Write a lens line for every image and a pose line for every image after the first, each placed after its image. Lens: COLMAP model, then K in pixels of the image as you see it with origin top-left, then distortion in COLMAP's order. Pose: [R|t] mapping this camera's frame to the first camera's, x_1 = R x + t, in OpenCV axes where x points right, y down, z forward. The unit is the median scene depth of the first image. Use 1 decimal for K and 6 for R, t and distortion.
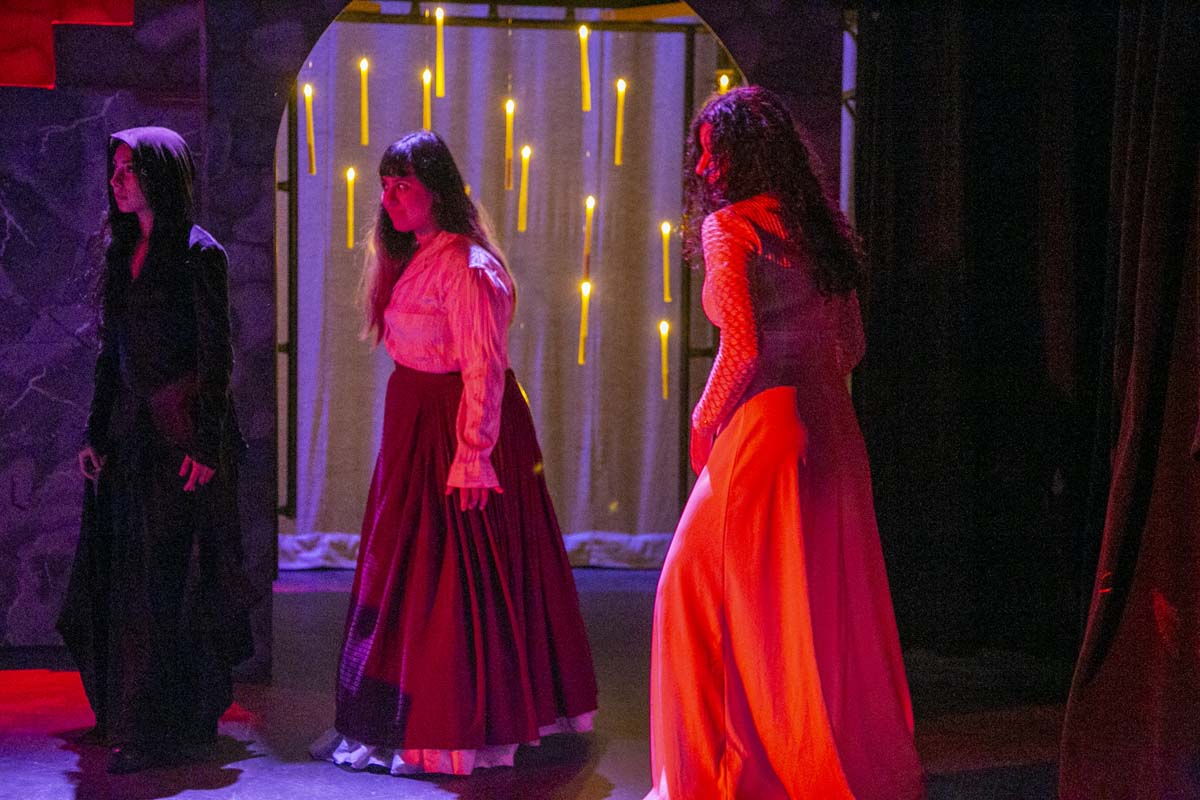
lens RADIAL K [[2007.2, 0, 601.9], [0, 2007.2, 400.4], [0, 0, 1]] dist [0.189462, 0.000000]
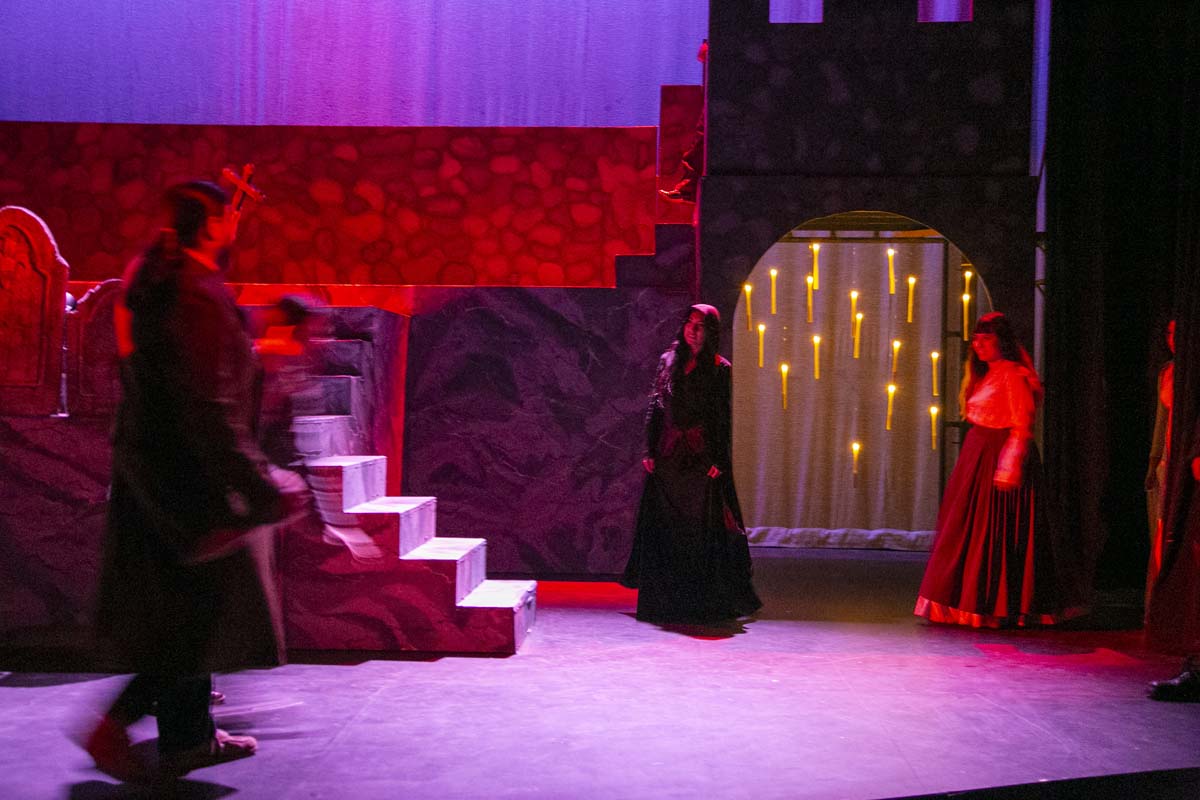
lens RADIAL K [[1548.1, 0, 597.2], [0, 1548.1, 392.9], [0, 0, 1]] dist [0.139377, 0.000000]
pose [[0.987618, 0.001153, -0.156875, -0.049204], [-0.008330, 0.998948, -0.045100, 0.014527], [0.156658, 0.045849, 0.986588, -0.442068]]
